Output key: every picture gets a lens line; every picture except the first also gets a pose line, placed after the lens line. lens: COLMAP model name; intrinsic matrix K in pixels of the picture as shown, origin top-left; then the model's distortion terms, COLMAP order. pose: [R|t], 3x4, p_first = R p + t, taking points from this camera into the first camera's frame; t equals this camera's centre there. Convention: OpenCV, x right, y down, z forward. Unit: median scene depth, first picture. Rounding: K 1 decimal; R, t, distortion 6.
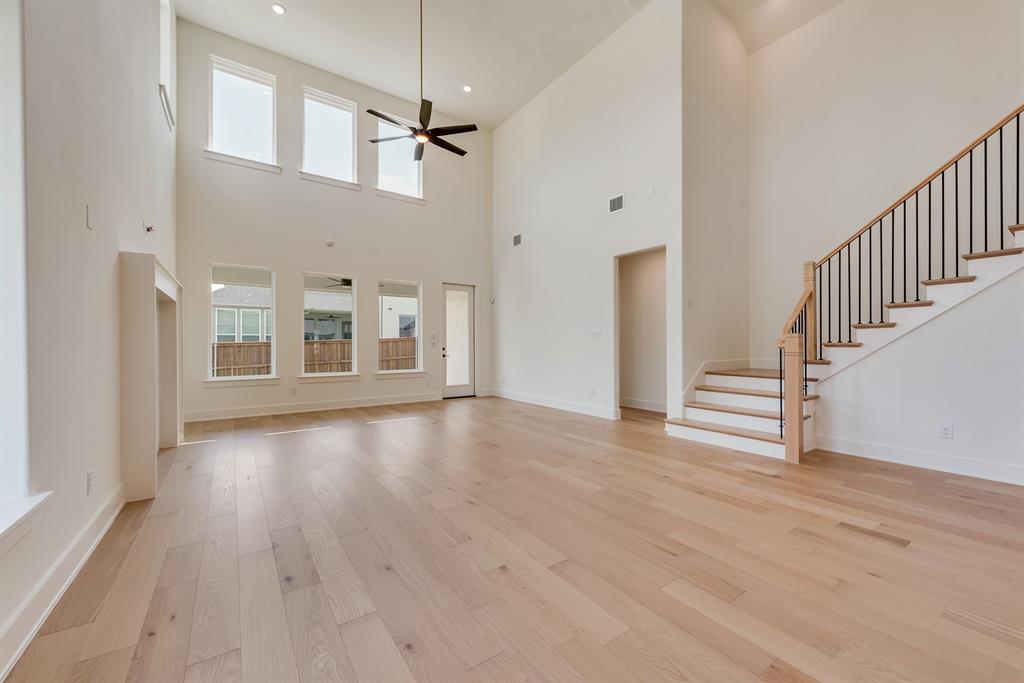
lens RADIAL K [[401.0, 0, 509.9], [0, 401.0, 341.8], [0, 0, 1]] dist [0.020550, -0.000076]
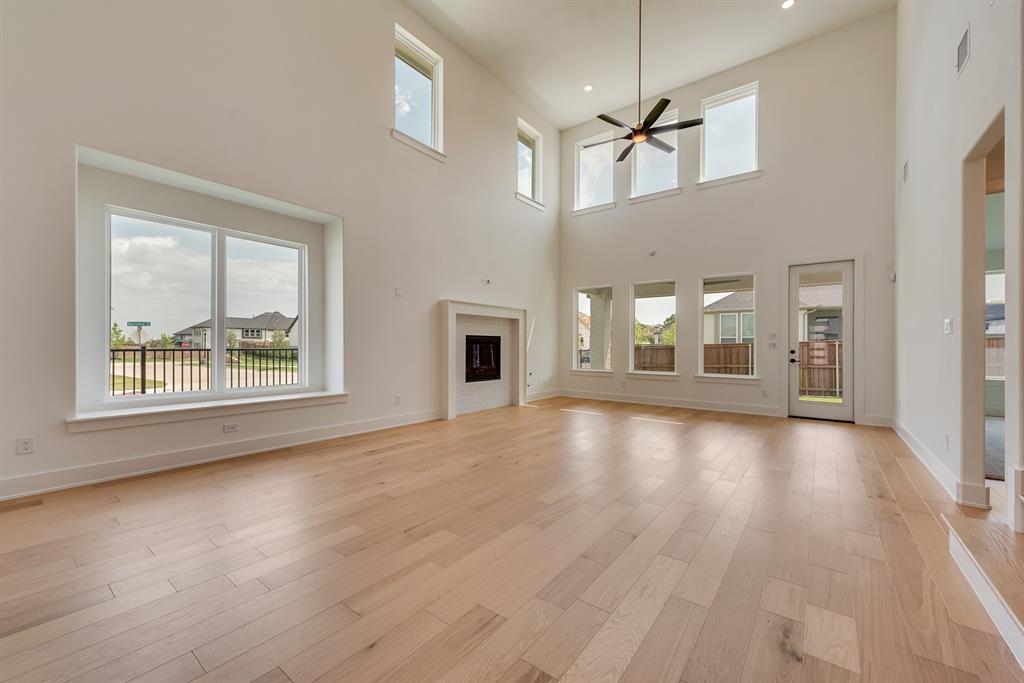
lens RADIAL K [[401.0, 0, 509.9], [0, 401.0, 341.8], [0, 0, 1]] dist [0.020550, -0.000076]
pose [[0.300566, -0.006594, -0.953738, 0.425783], [0.001042, 0.999978, -0.006585, 0.003917], [0.953761, 0.000985, 0.300566, 0.258480]]
